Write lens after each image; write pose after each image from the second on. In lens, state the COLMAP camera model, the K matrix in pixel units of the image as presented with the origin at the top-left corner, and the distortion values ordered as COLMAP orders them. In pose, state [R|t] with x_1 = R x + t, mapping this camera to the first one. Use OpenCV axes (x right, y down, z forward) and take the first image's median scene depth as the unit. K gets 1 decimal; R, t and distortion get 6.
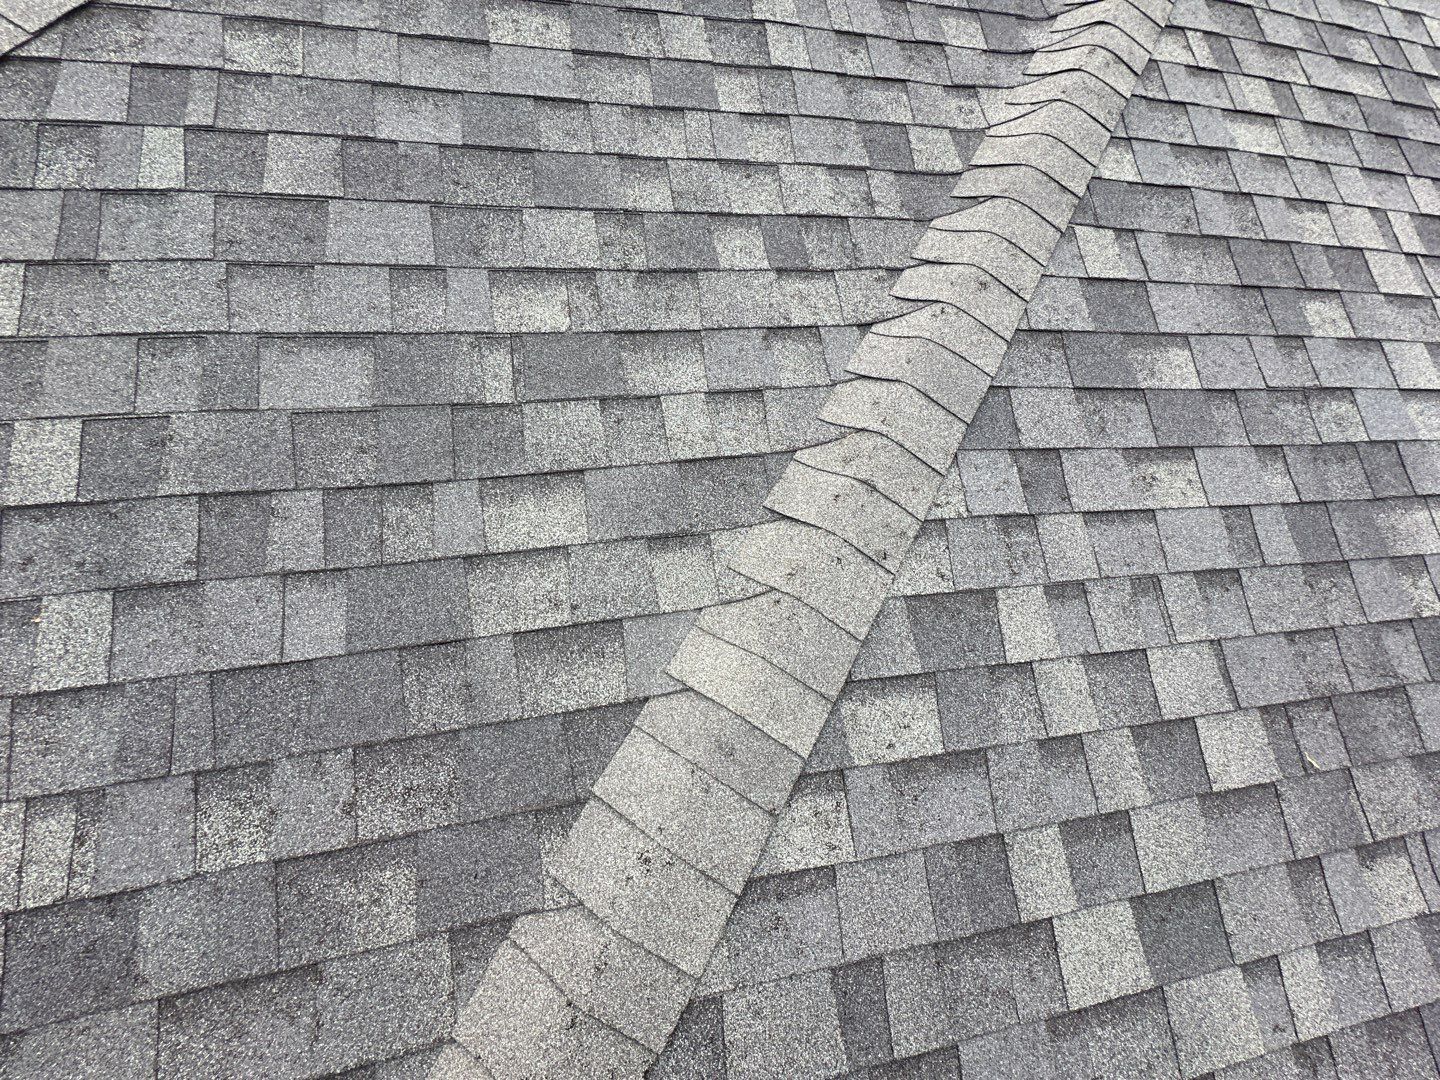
lens RADIAL K [[573.8, 0, 720.0], [0, 573.8, 540.0], [0, 0, 1]] dist [-0.003187, 0.000440]
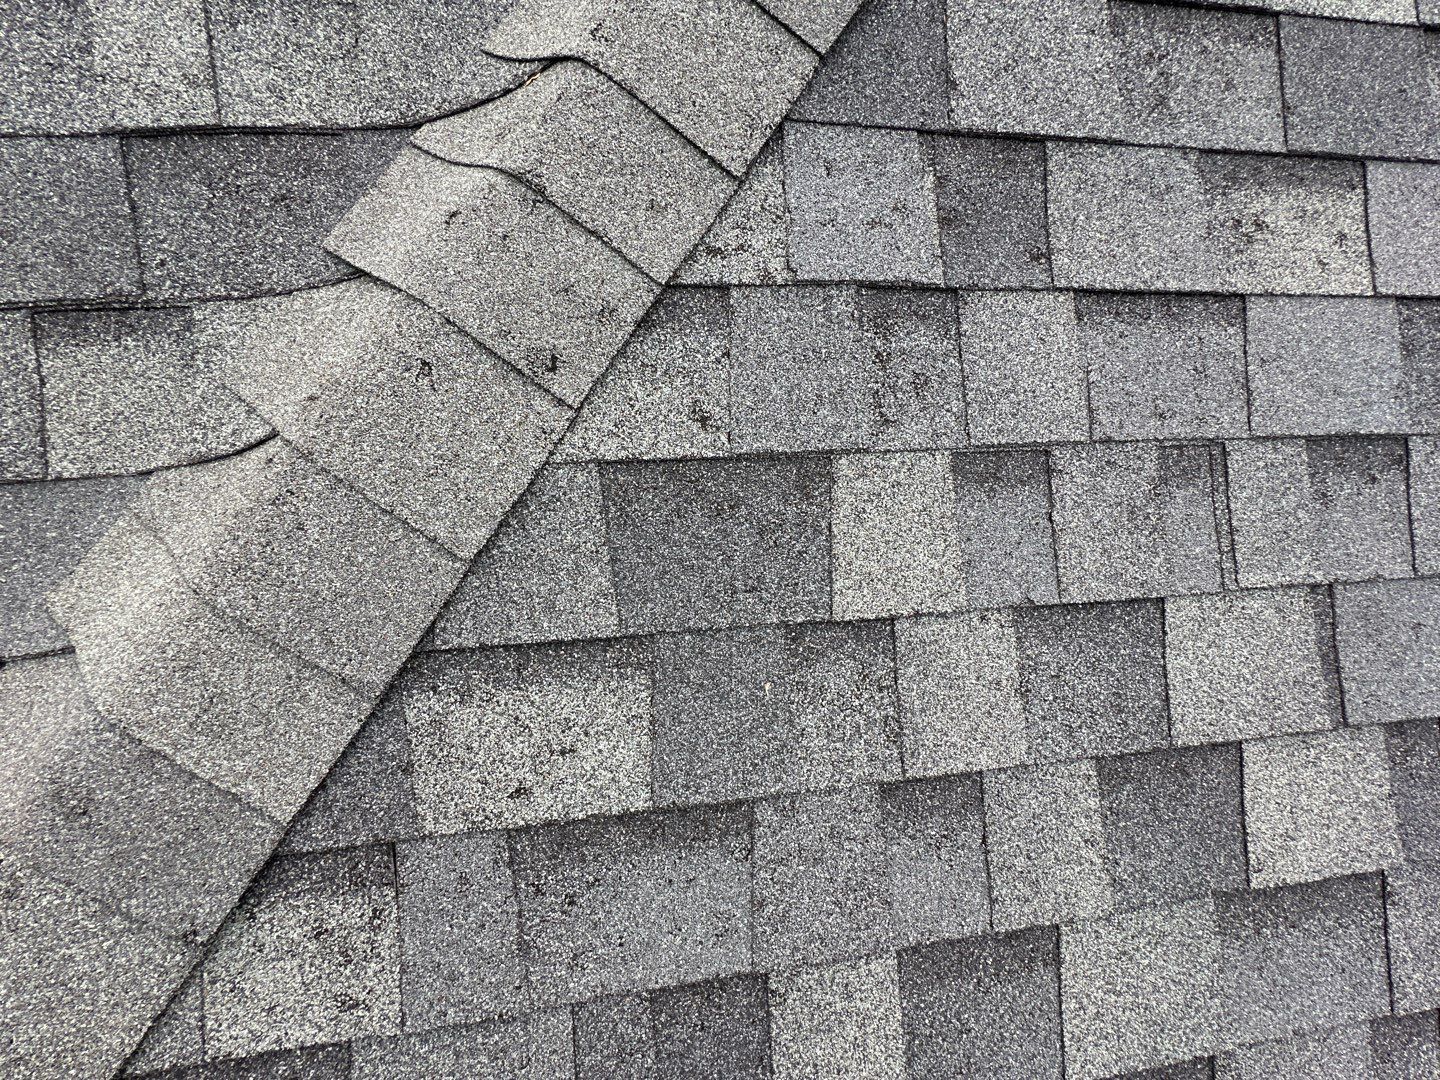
lens RADIAL K [[573.8, 0, 720.0], [0, 573.8, 540.0], [0, 0, 1]] dist [-0.003187, 0.000440]
pose [[0.997334, 0.043932, -0.058270, 0.426666], [-0.031172, 0.978442, 0.204153, 0.062973], [0.065983, -0.201793, 0.977203, 0.554950]]
